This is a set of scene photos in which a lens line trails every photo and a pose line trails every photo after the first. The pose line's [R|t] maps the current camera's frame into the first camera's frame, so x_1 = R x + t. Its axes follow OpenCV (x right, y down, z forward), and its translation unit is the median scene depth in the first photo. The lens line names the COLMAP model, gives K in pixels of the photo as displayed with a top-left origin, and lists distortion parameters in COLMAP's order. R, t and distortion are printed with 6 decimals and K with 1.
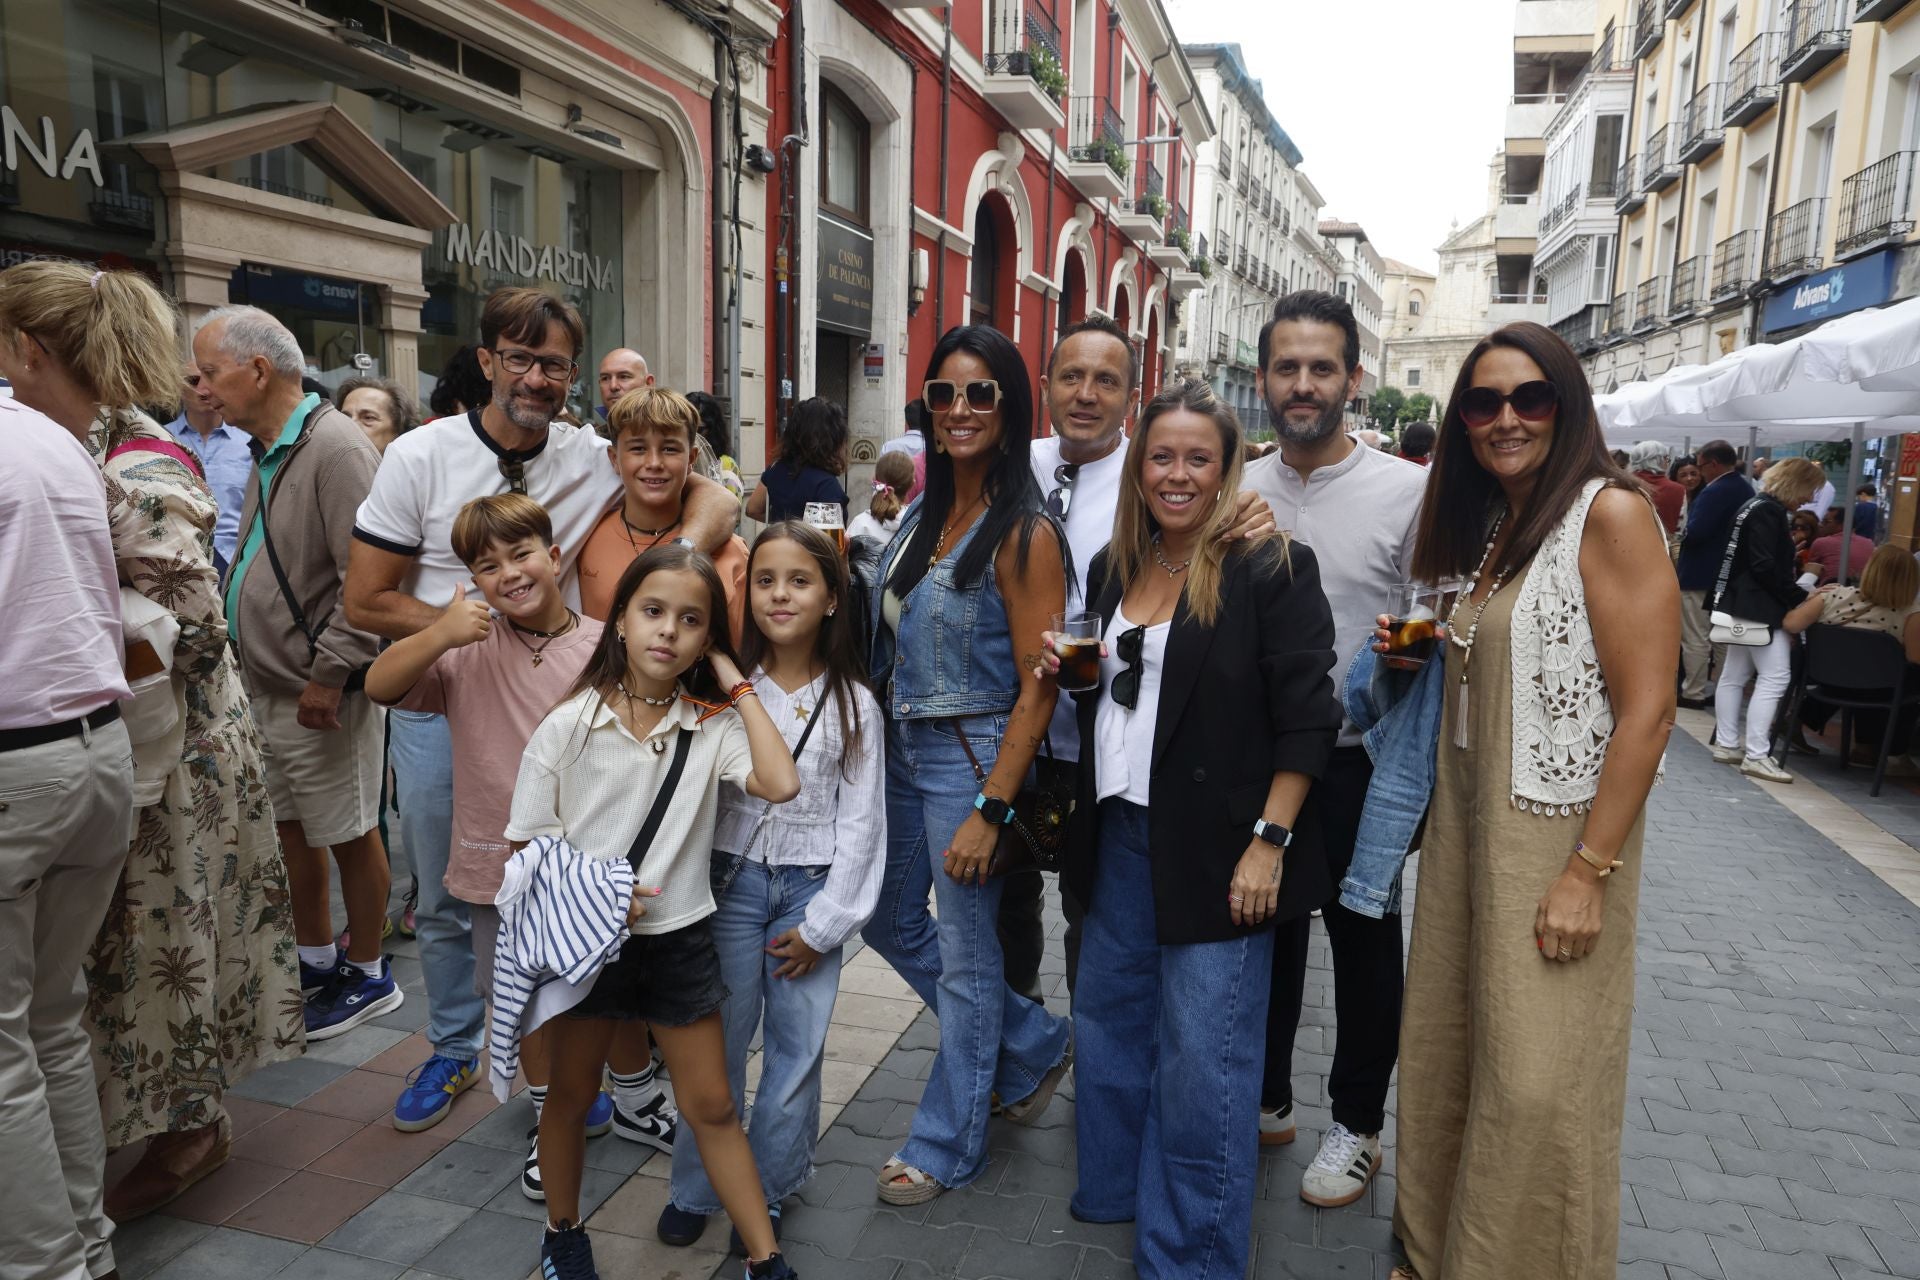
lens RADIAL K [[1358.3, 0, 967.8], [0, 1358.3, 652.1], [0, 0, 1]] dist [0.010057, 0.000568]
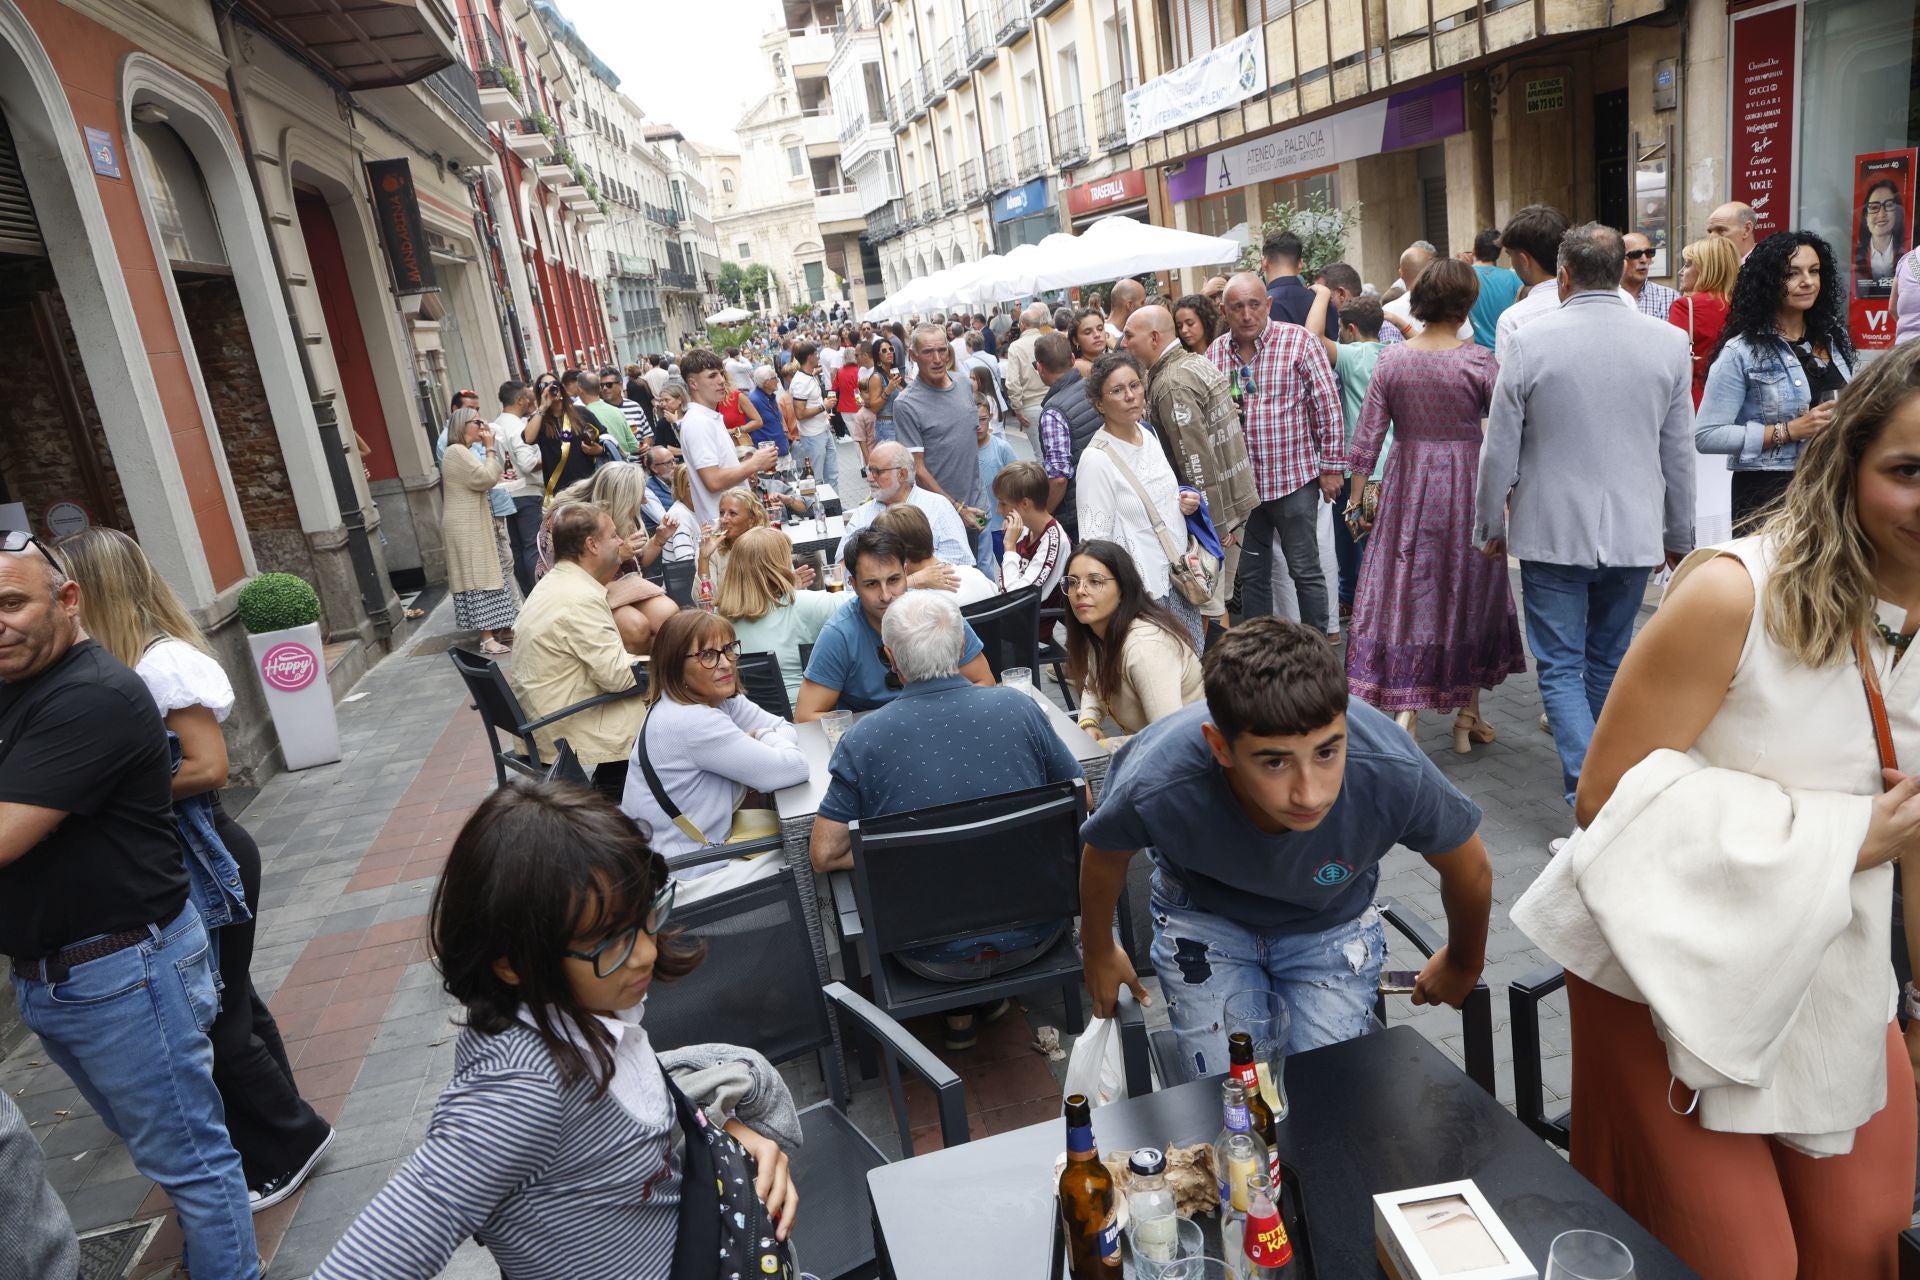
lens RADIAL K [[1358.3, 0, 967.5], [0, 1358.3, 643.3], [0, 0, 1]] dist [0.010057, 0.000568]
pose [[0.877222, -0.267544, 0.398624, -0.097487], [0.236461, 0.963405, 0.126246, 0.016942], [-0.417812, -0.016487, 0.908384, -0.198330]]
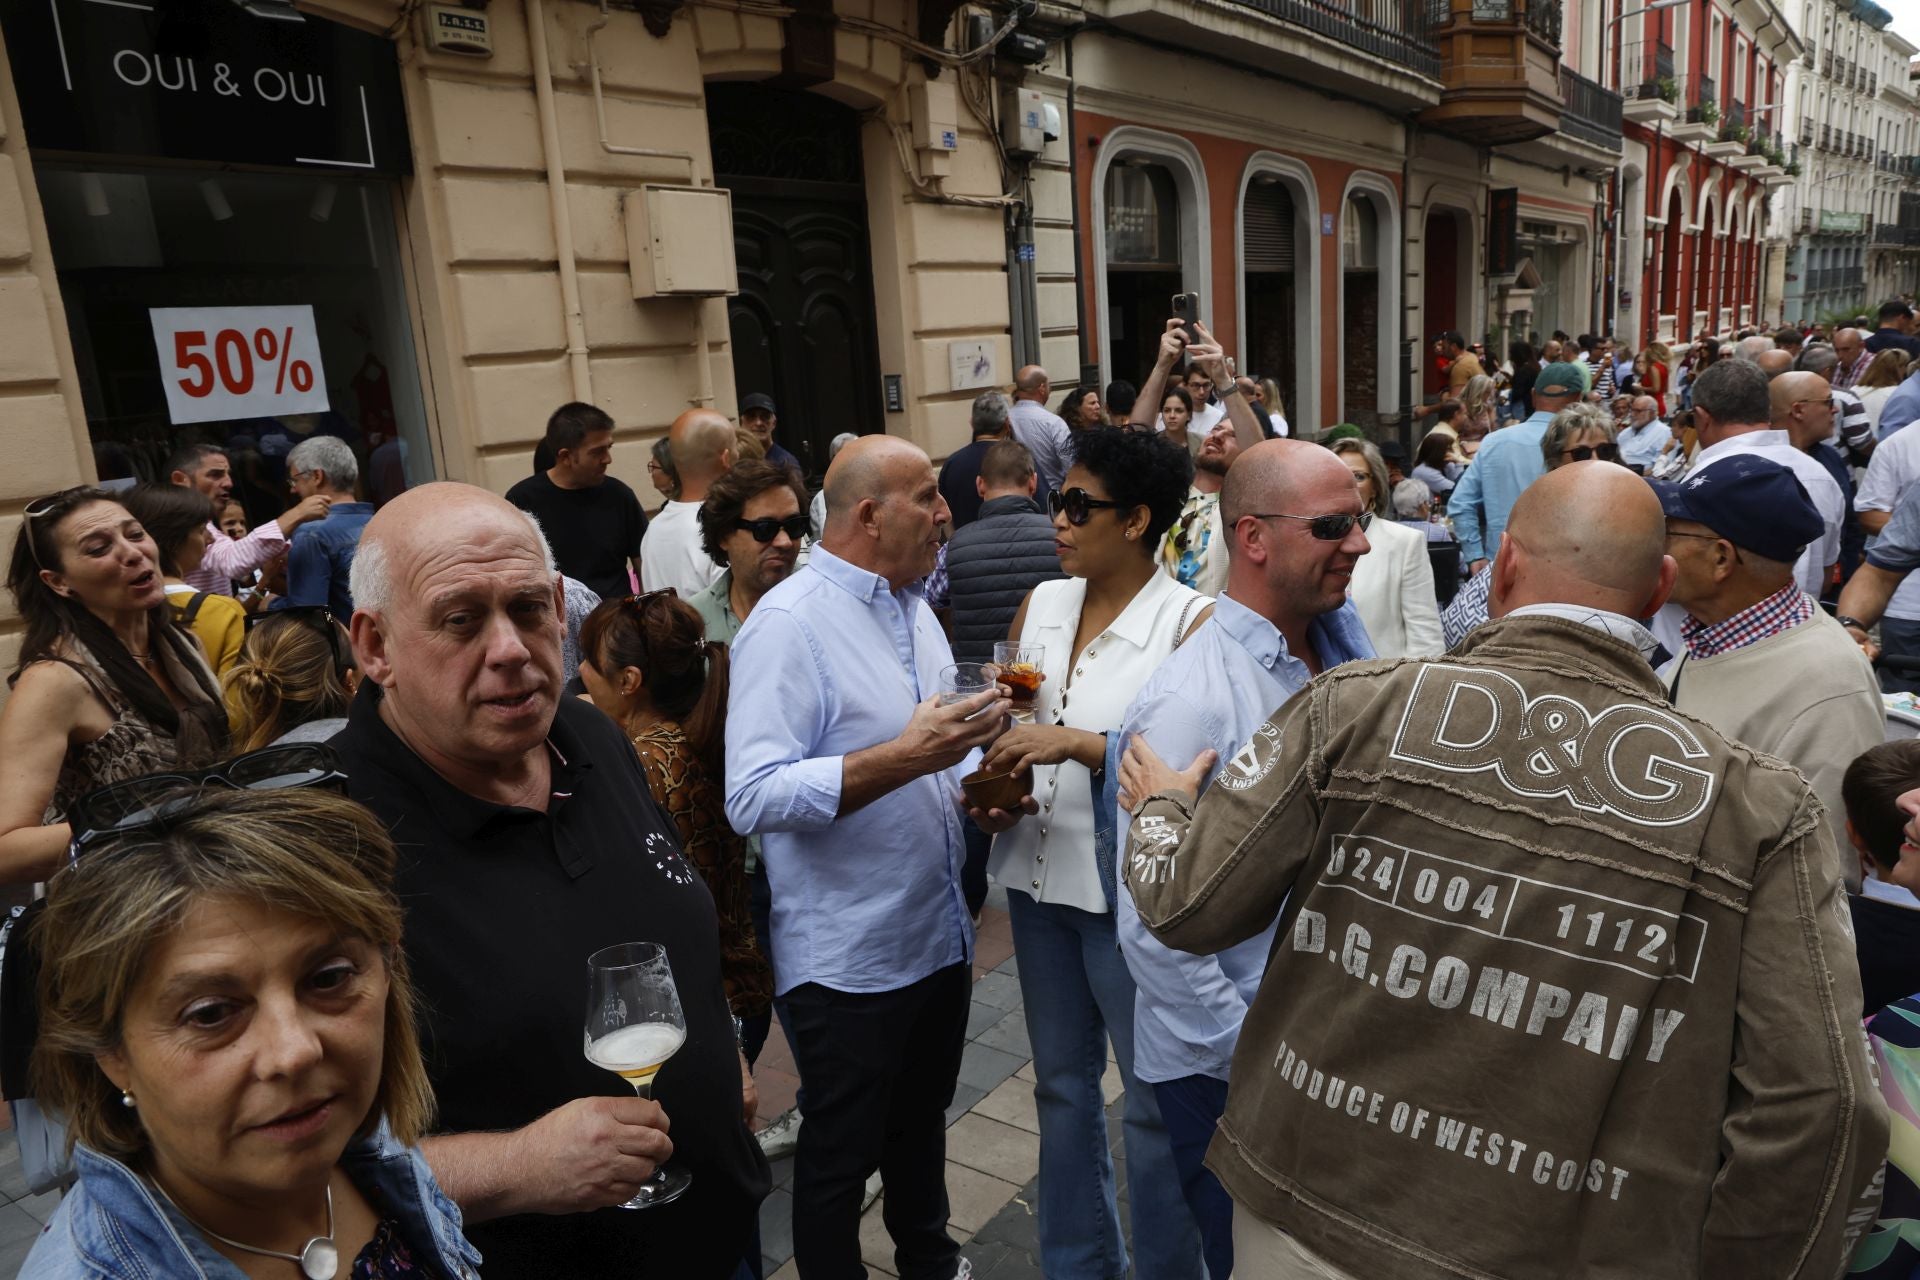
lens RADIAL K [[1358.3, 0, 957.5], [0, 1358.3, 645.6], [0, 0, 1]] dist [0.010057, 0.000568]
pose [[0.936006, -0.014071, -0.351704, -0.079867], [0.037474, 0.997505, 0.059825, 0.036521], [0.349985, -0.069176, 0.934198, -0.338318]]
